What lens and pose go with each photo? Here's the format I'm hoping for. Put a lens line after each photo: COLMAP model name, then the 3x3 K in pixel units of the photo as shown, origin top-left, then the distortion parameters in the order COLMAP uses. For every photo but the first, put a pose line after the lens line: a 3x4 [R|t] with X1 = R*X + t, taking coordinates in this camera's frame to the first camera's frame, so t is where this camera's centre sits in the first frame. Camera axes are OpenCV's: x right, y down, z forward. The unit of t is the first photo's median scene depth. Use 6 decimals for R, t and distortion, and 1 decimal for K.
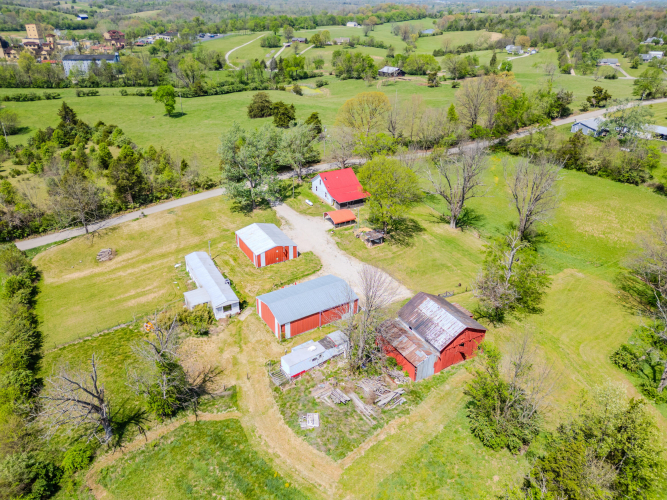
lens RADIAL K [[482.8, 0, 333.5], [0, 482.8, 250.0], [0, 0, 1]] dist [0.038869, -0.003914]
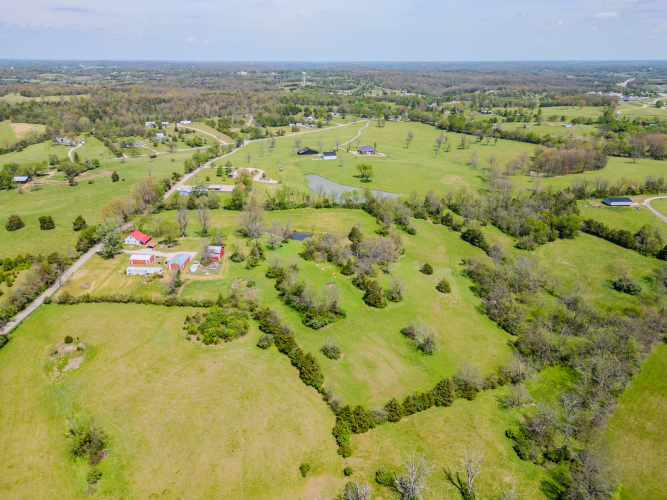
lens RADIAL K [[482.8, 0, 333.5], [0, 482.8, 250.0], [0, 0, 1]] dist [0.038869, -0.003914]
pose [[0.569098, -0.326022, 0.754876, -1.597852], [0.390690, 0.915004, 0.100640, 0.090040], [-0.723525, 0.237649, 0.648100, -1.668232]]
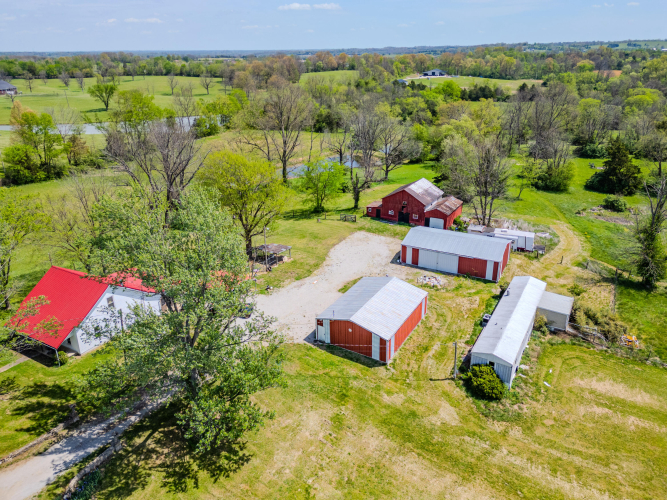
lens RADIAL K [[469.4, 0, 359.3], [0, 469.4, 250.5], [0, 0, 1]] dist [0.026565, -0.003308]
pose [[-0.520608, -0.343430, 0.781679, -0.488791], [0.407311, 0.704737, 0.580899, -0.356752], [-0.750377, 0.620807, -0.227009, 1.011356]]
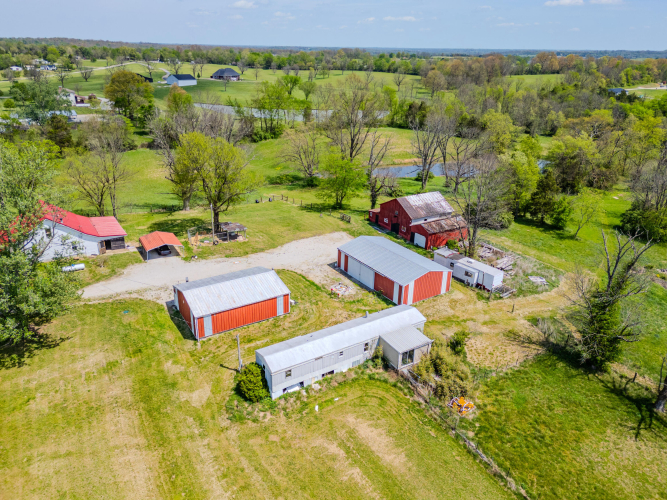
lens RADIAL K [[482.8, 0, 333.5], [0, 482.8, 250.0], [0, 0, 1]] dist [0.038869, -0.003914]
pose [[-0.046195, -0.400382, 0.915183, -0.614362], [0.452946, 0.808172, 0.376429, -0.209144], [-0.890341, 0.431917, 0.144017, 0.722875]]
